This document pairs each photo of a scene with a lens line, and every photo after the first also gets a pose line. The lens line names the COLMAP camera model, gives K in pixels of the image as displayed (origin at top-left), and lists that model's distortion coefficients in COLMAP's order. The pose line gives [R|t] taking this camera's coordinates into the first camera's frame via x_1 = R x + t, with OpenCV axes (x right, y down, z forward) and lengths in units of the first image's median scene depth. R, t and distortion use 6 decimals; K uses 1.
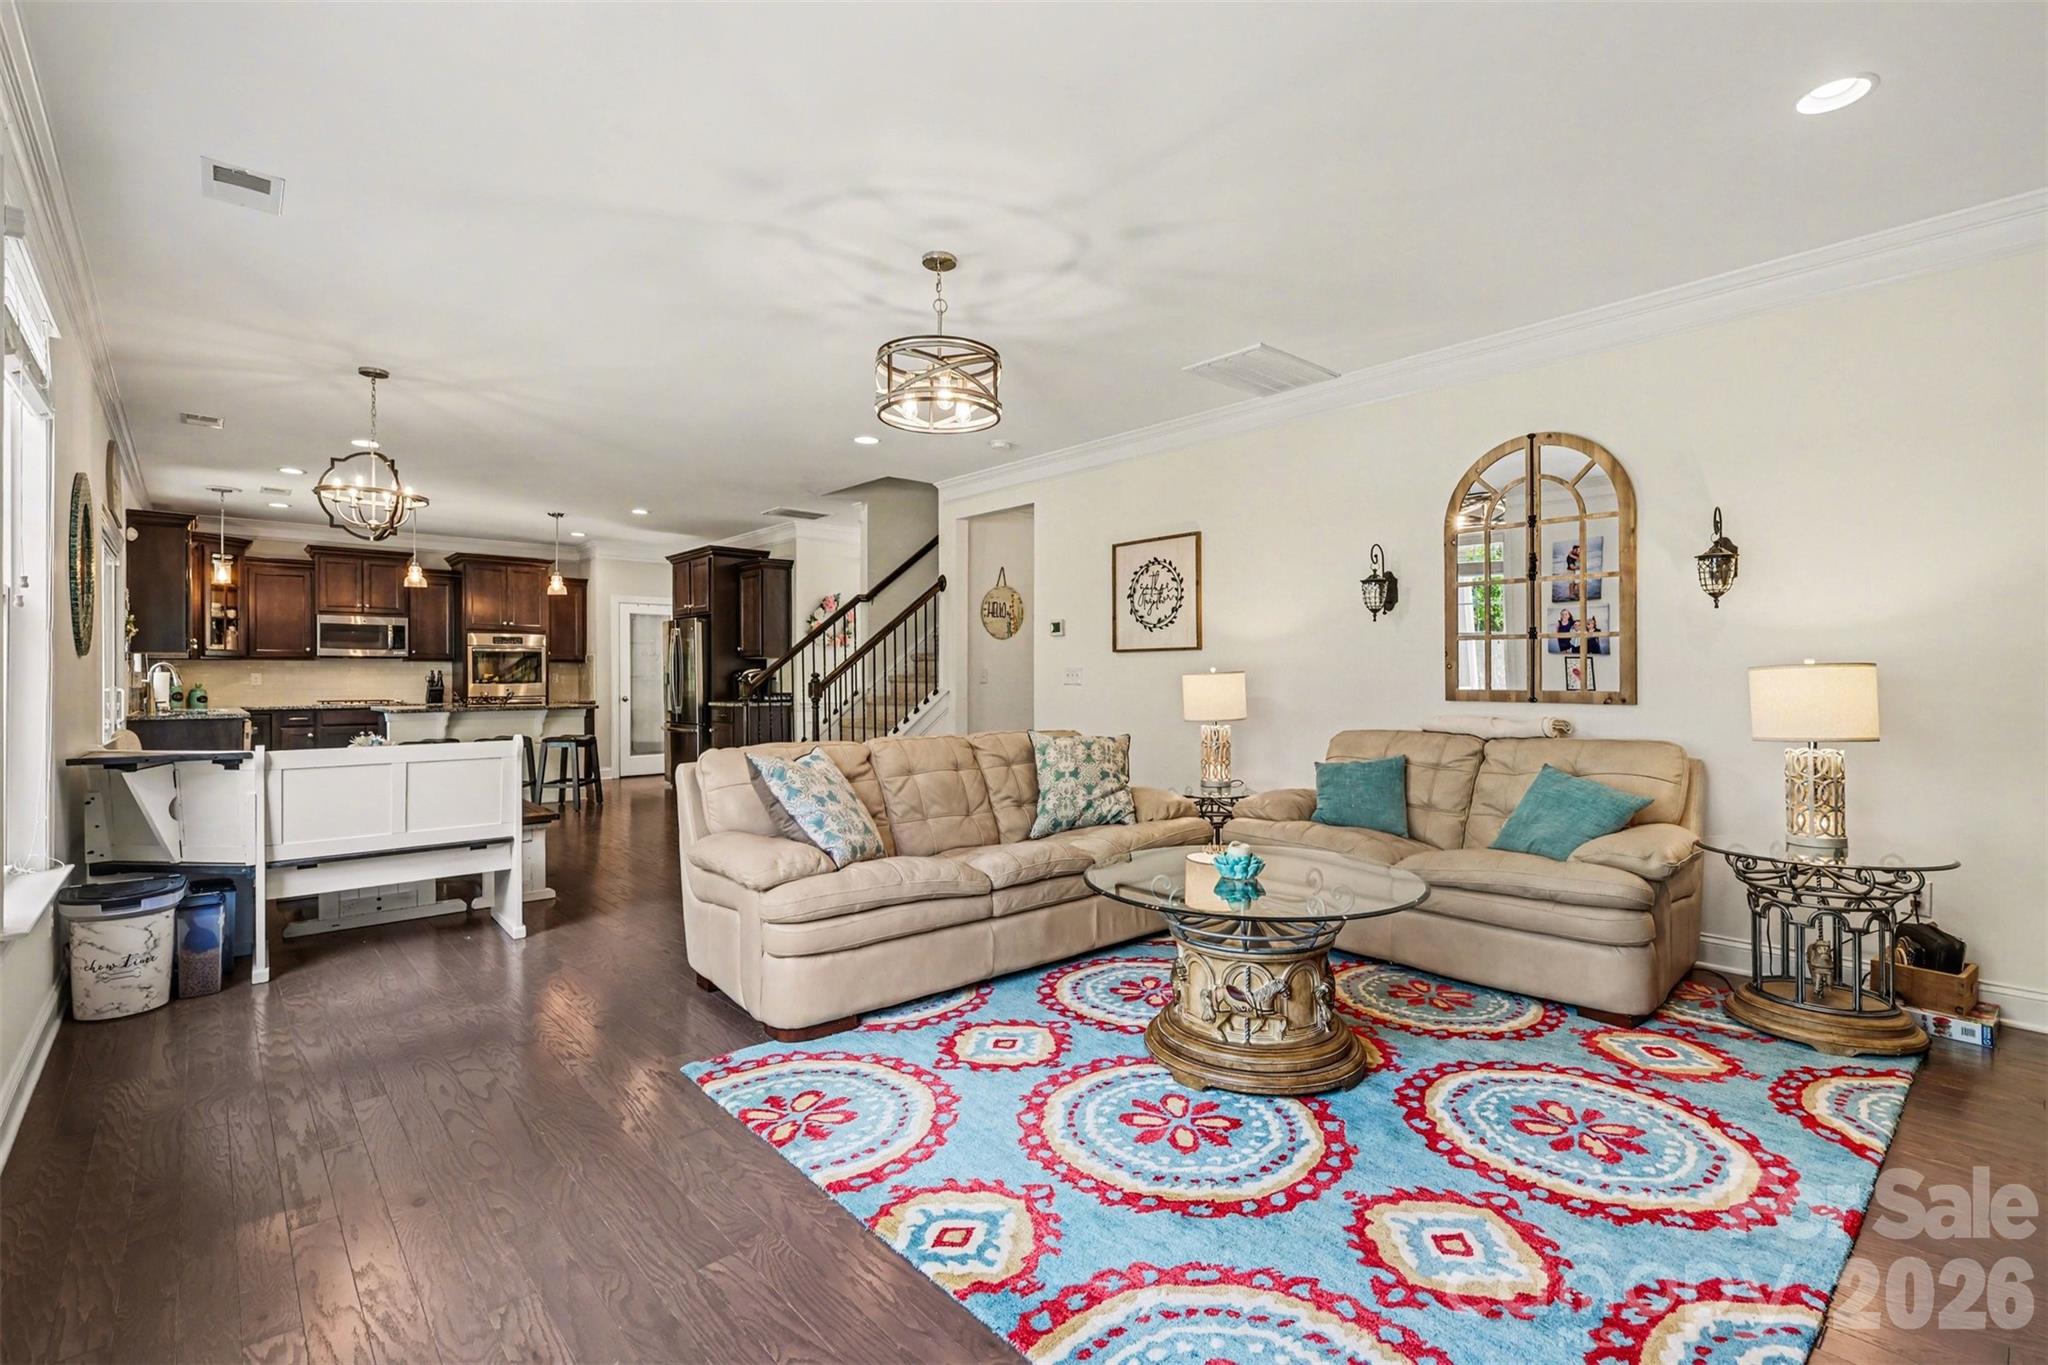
lens RADIAL K [[914.0, 0, 1025.6], [0, 914.0, 681.5], [0, 0, 1]] dist [0.001600, -0.000469]
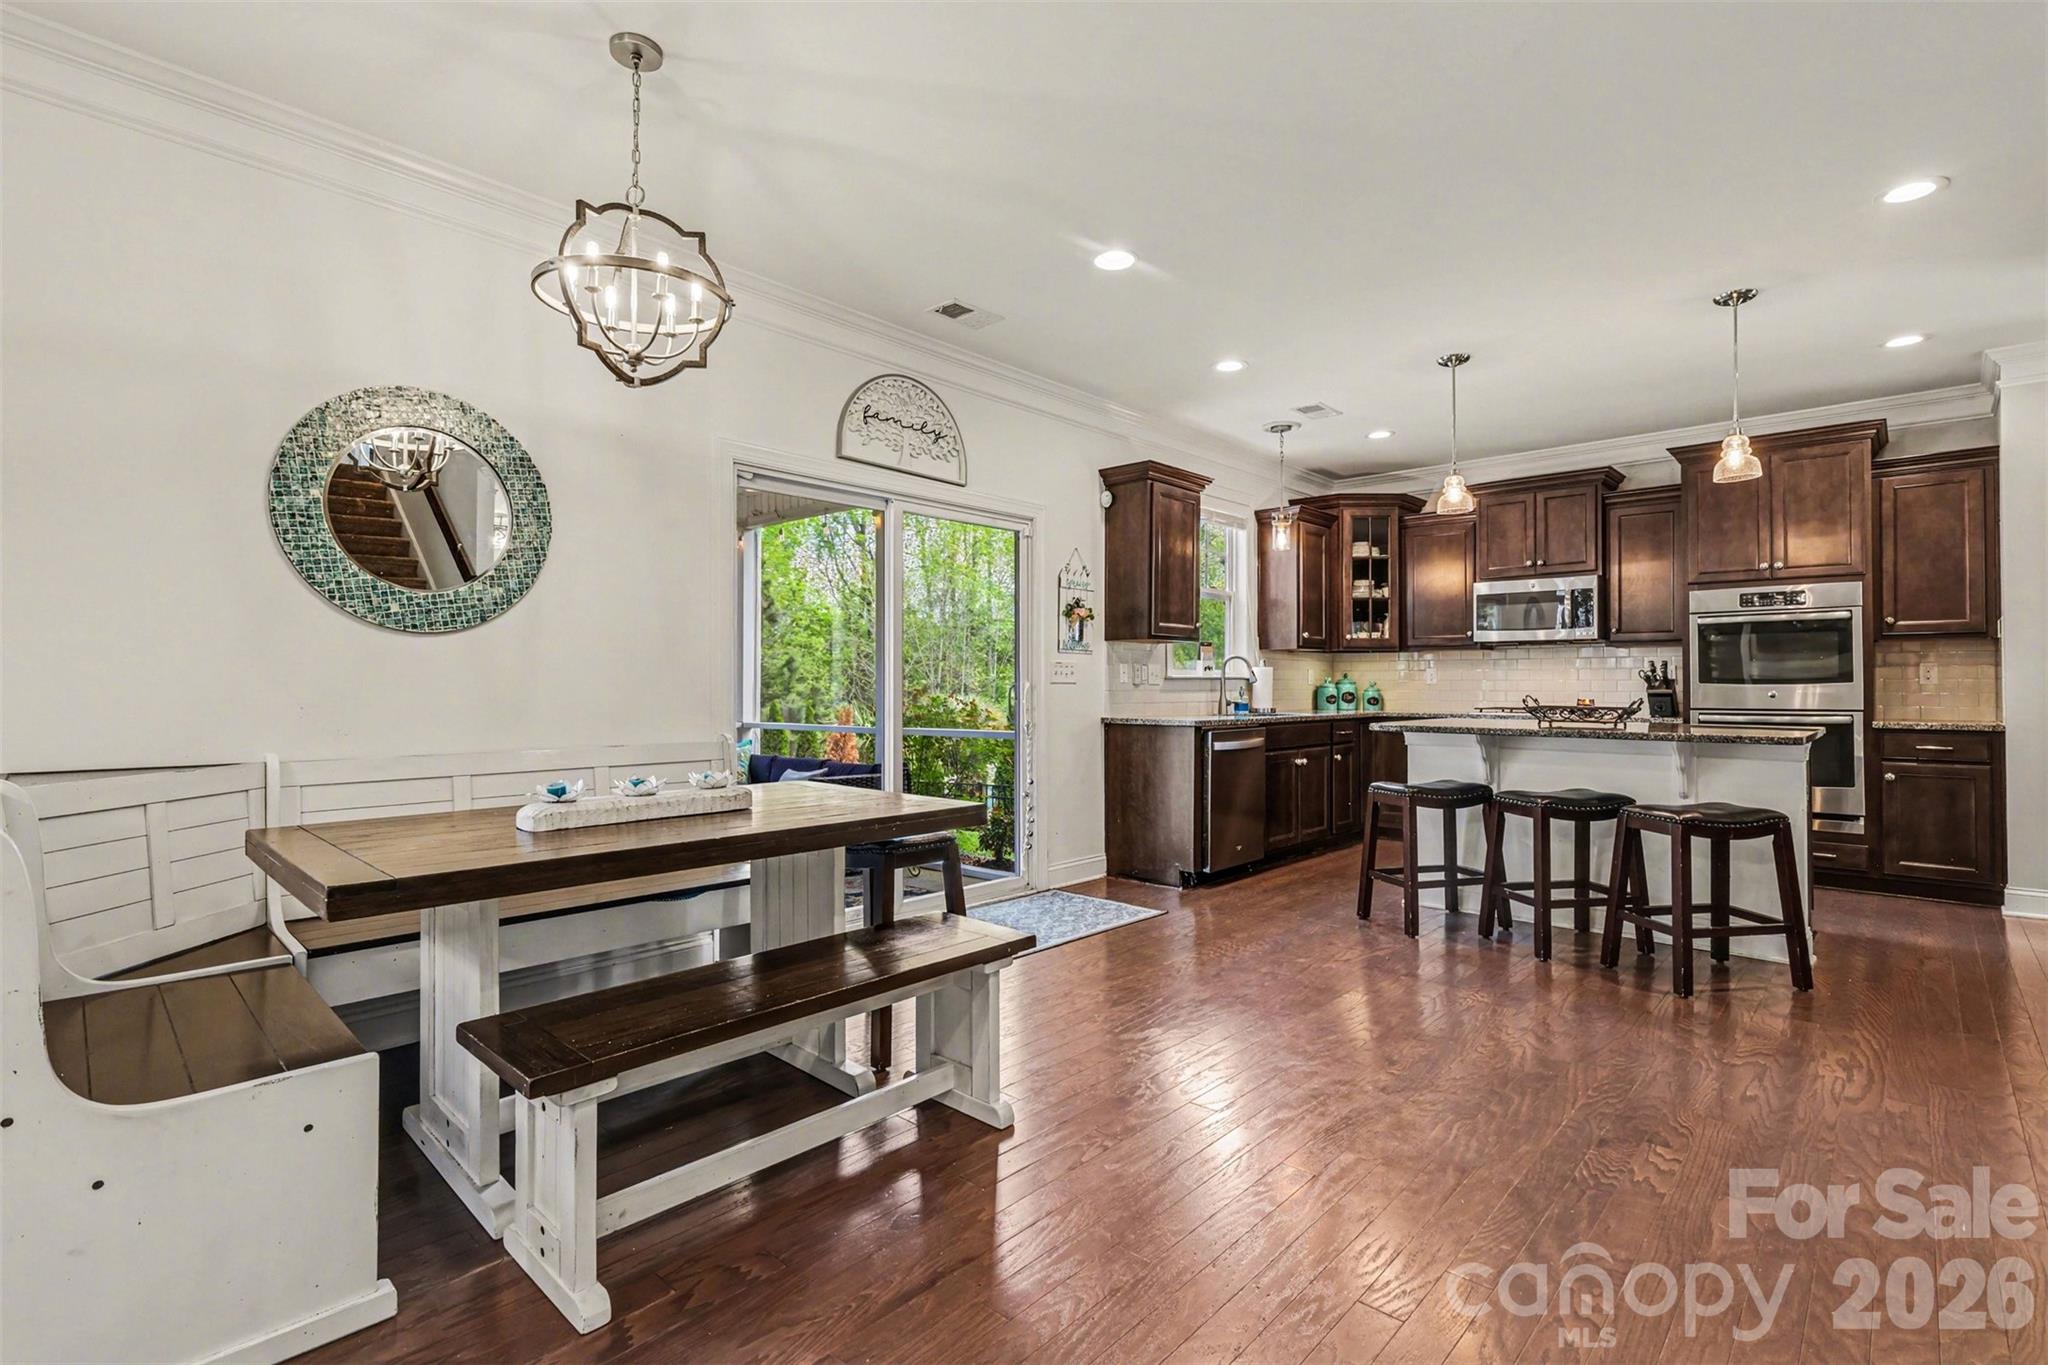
lens RADIAL K [[914.0, 0, 1026.3], [0, 914.0, 680.9], [0, 0, 1]] dist [0.001600, -0.000469]
pose [[0.121519, 0.002832, -0.992585, -0.119000], [0.000126, 0.999996, 0.002869, -0.000880], [0.992589, -0.000474, 0.121518, 0.553446]]
